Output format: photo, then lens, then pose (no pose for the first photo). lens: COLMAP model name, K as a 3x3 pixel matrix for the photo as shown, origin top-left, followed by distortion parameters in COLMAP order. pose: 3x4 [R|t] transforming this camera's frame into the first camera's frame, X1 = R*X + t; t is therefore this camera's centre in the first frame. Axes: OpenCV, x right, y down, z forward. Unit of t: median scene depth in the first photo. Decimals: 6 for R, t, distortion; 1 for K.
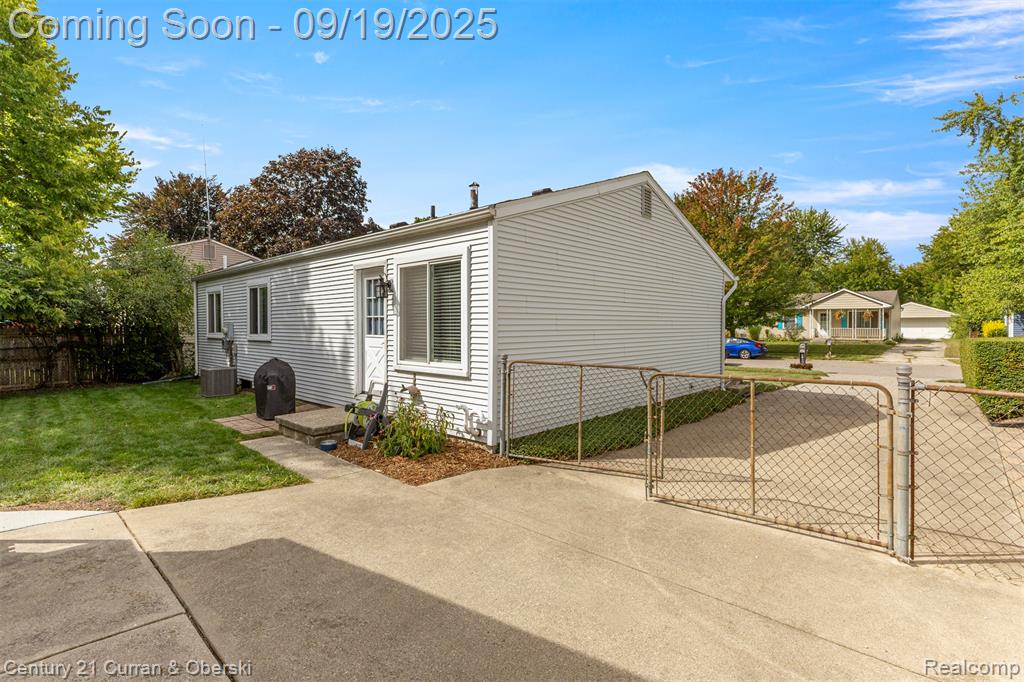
lens RADIAL K [[485.9, 0, 512.4], [0, 485.9, 325.7], [0, 0, 1]] dist [0.000321, -0.000036]
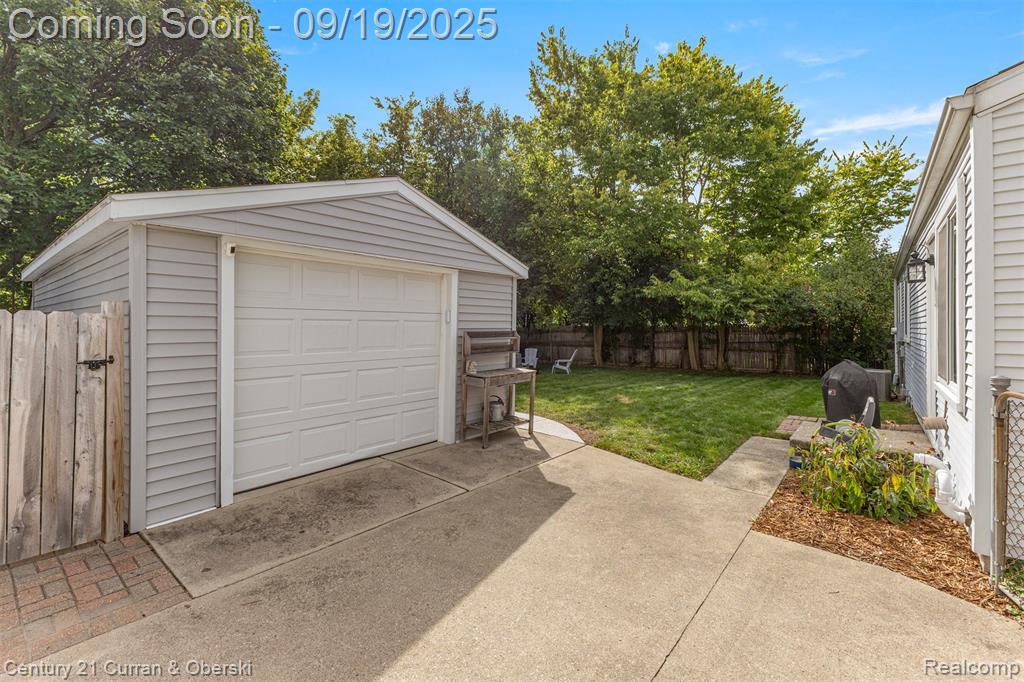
lens RADIAL K [[445.0, 0, 513.0], [0, 445.0, 325.2], [0, 0, 1]] dist [0.000624, 0.000123]
pose [[0.060524, -0.001847, -0.998165, 0.556715], [-0.002582, 0.999995, -0.002007, 0.009132], [0.998163, 0.002699, 0.060519, 0.663564]]
